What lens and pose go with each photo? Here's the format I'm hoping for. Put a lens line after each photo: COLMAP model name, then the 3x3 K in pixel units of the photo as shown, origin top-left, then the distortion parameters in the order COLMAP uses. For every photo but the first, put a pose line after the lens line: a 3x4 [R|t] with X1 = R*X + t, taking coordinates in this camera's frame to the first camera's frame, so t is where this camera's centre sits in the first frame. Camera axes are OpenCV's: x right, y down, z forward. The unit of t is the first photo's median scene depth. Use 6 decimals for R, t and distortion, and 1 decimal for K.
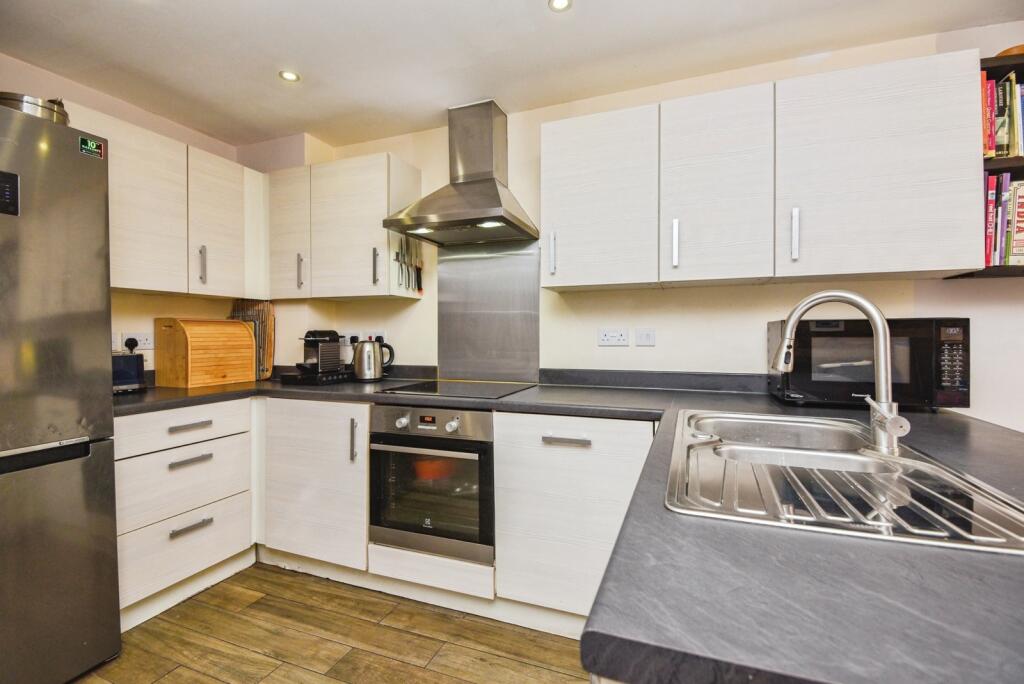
lens RADIAL K [[457.6, 0, 512.0], [0, 457.6, 342.0], [0, 0, 1]] dist [0.000032, -0.000007]
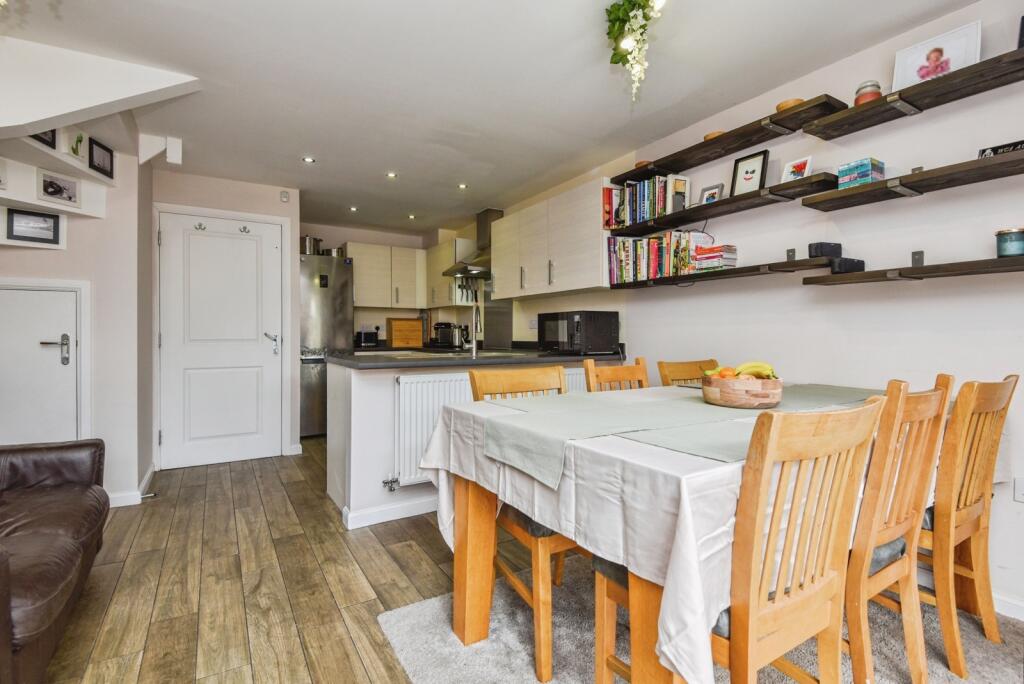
lens RADIAL K [[482.2, 0, 512.0], [0, 482.2, 342.0], [0, 0, 1]] dist [0.000026, -0.000002]
pose [[0.798036, 0.008733, -0.602546, 1.289067], [-0.005927, 0.999960, 0.006644, 0.053433], [0.602581, -0.001731, 0.798056, -0.634887]]
